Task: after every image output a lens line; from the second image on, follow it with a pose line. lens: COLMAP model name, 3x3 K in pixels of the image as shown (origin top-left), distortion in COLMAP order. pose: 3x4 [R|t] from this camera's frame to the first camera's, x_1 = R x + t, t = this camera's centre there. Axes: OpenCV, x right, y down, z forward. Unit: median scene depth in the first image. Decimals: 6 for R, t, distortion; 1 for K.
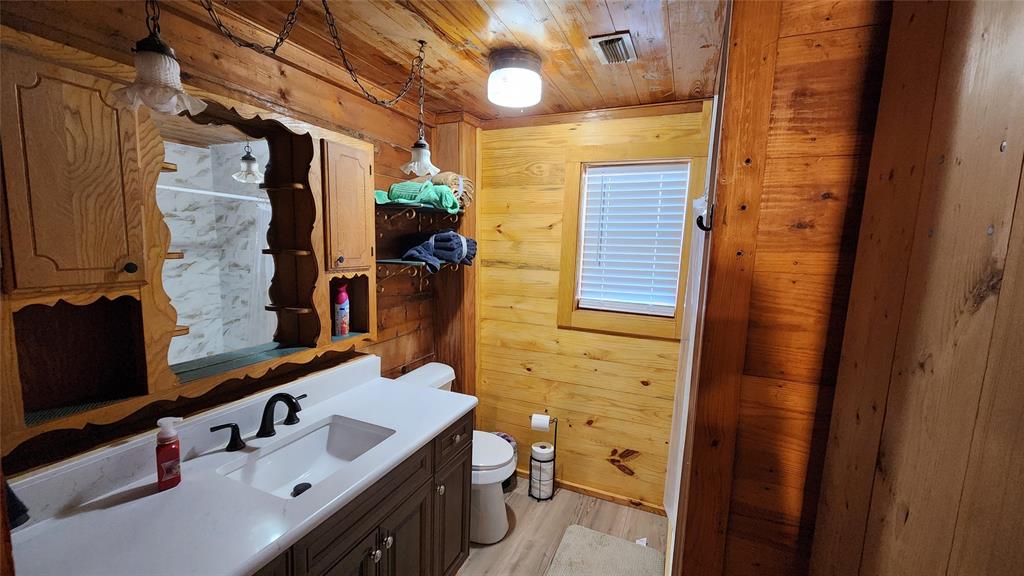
lens RADIAL K [[417.0, 0, 510.7], [0, 417.0, 290.2], [0, 0, 1]] dist [0.000628, 0.000270]
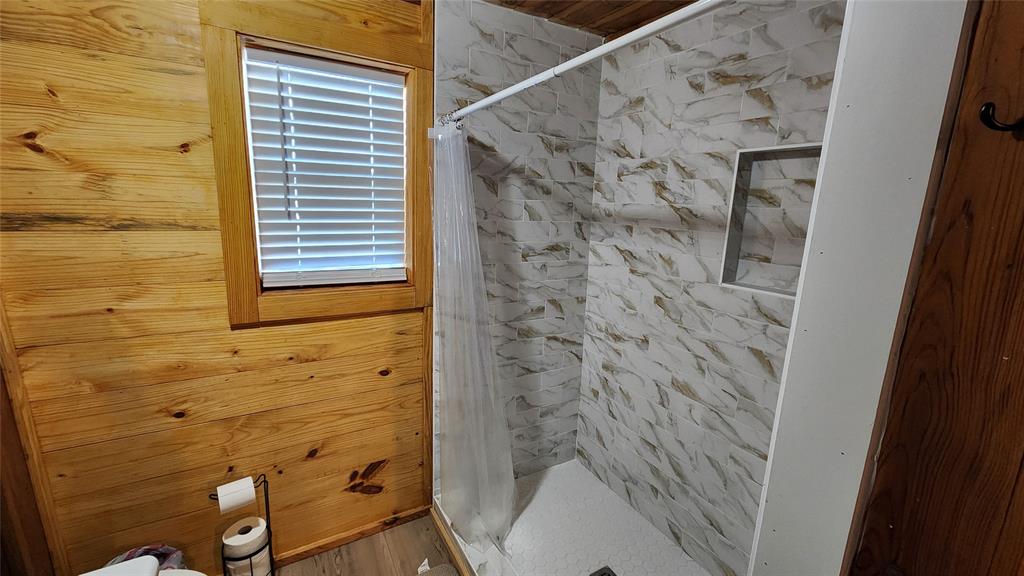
lens RADIAL K [[417.0, 0, 510.7], [0, 417.0, 290.2], [0, 0, 1]] dist [0.000628, 0.000270]
pose [[0.599779, -0.169996, 0.781899, -0.101431], [0.081829, 0.985080, 0.151401, -0.019442], [-0.795971, -0.026824, 0.604741, 0.345039]]
